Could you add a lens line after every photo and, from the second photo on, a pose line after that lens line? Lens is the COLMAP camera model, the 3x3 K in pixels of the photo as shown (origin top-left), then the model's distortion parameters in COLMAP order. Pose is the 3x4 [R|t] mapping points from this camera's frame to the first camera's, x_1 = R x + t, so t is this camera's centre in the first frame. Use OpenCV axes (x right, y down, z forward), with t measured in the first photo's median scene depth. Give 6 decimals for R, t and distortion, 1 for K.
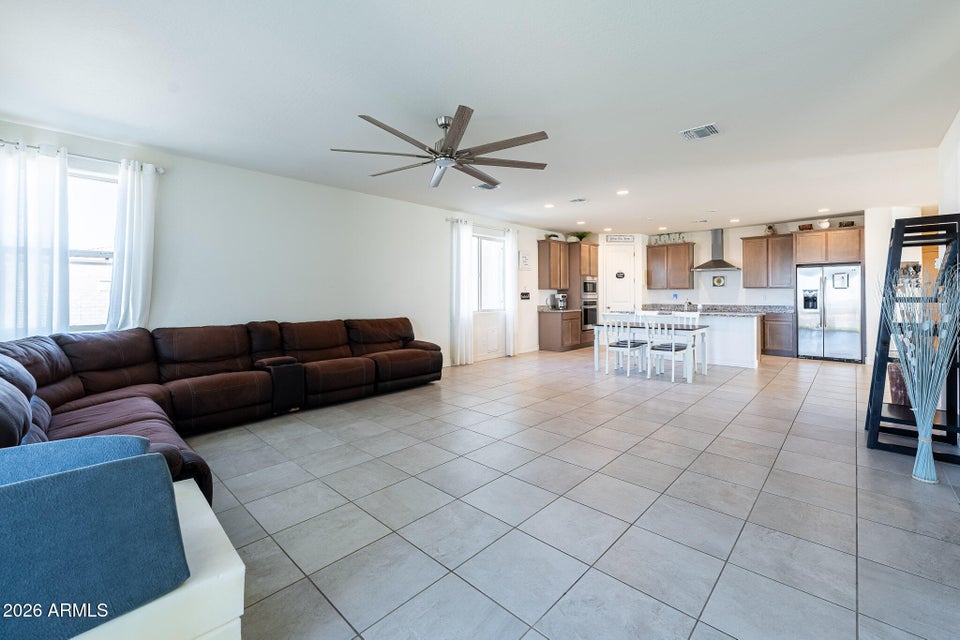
lens RADIAL K [[397.6, 0, 493.0], [0, 397.6, 291.0], [0, 0, 1]] dist [0.004737, 0.000569]
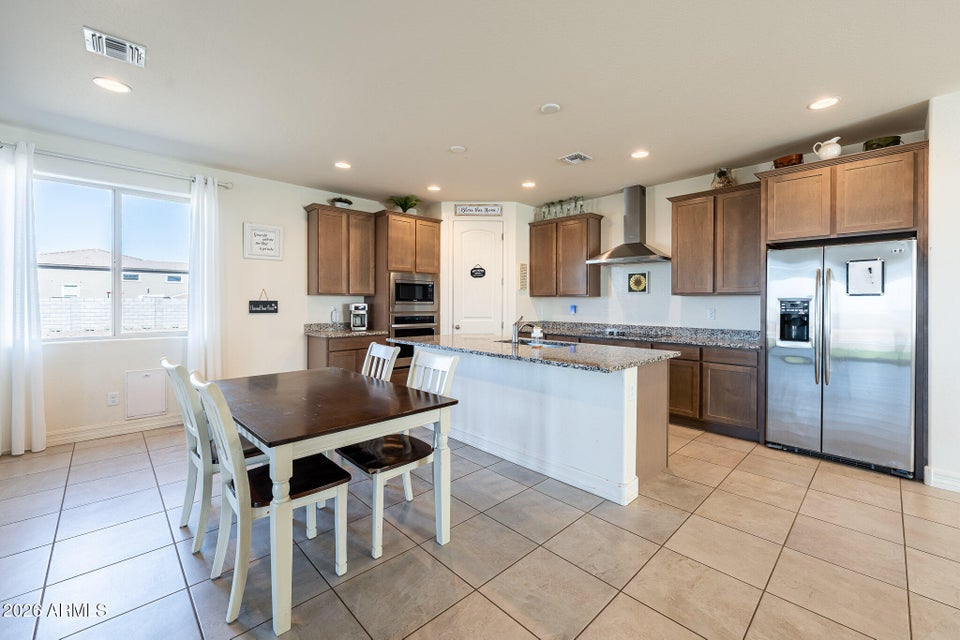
lens RADIAL K [[397.6, 0, 487.5], [0, 397.6, 304.1], [0, 0, 1]] dist [0.004737, 0.000569]
pose [[0.998632, 0.007588, -0.051741, 0.422346], [-0.007057, 0.999921, 0.010448, 0.001093], [0.051816, -0.010069, 0.998606, 0.476257]]
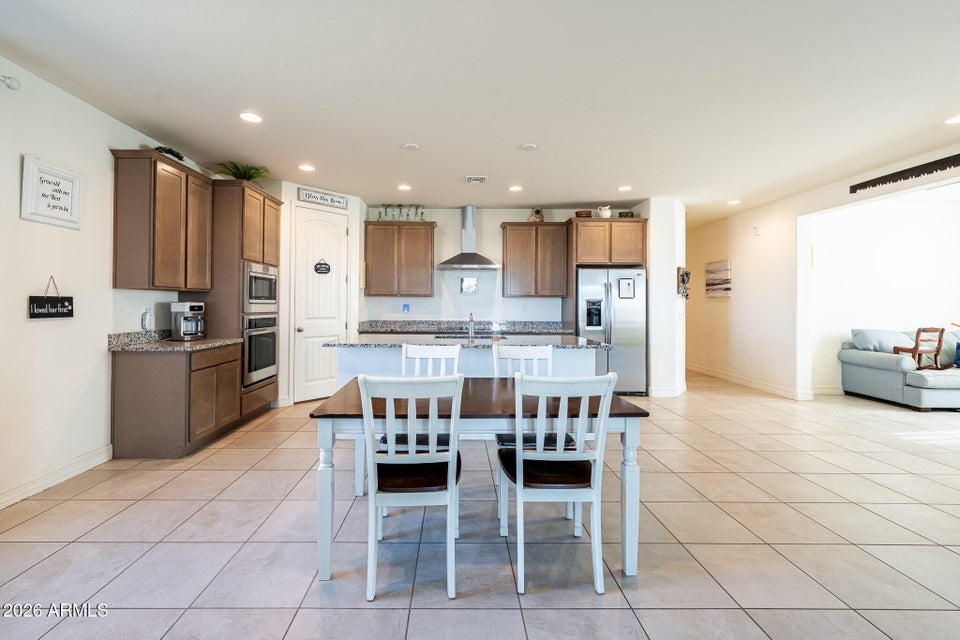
lens RADIAL K [[414.4, 0, 461.7], [0, 414.4, 298.6], [0, 0, 1]] dist [0.010727, 0.002230]
pose [[0.731606, 0.017549, 0.681502, 0.093135], [-0.012501, 0.999846, -0.012326, 0.006441], [-0.681613, 0.000498, 0.731713, 0.543989]]
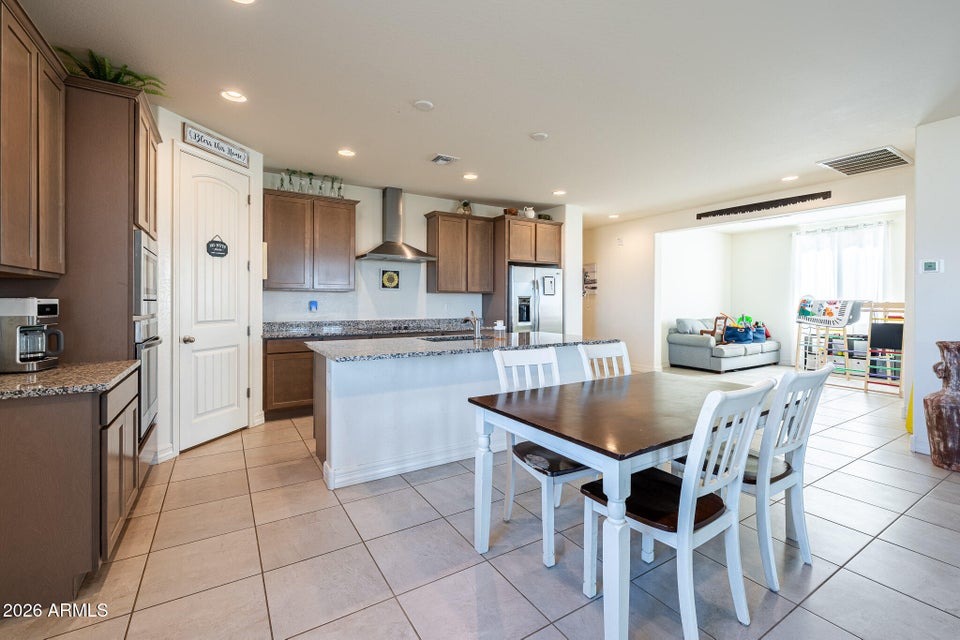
lens RADIAL K [[414.4, 0, 487.6], [0, 414.4, 301.3], [0, 0, 1]] dist [0.010727, 0.002230]
pose [[0.263045, 0.005222, 0.964769, 0.021385], [-0.011201, 0.999934, -0.002359, 0.008002], [-0.964718, -0.010186, 0.263087, 0.765804]]
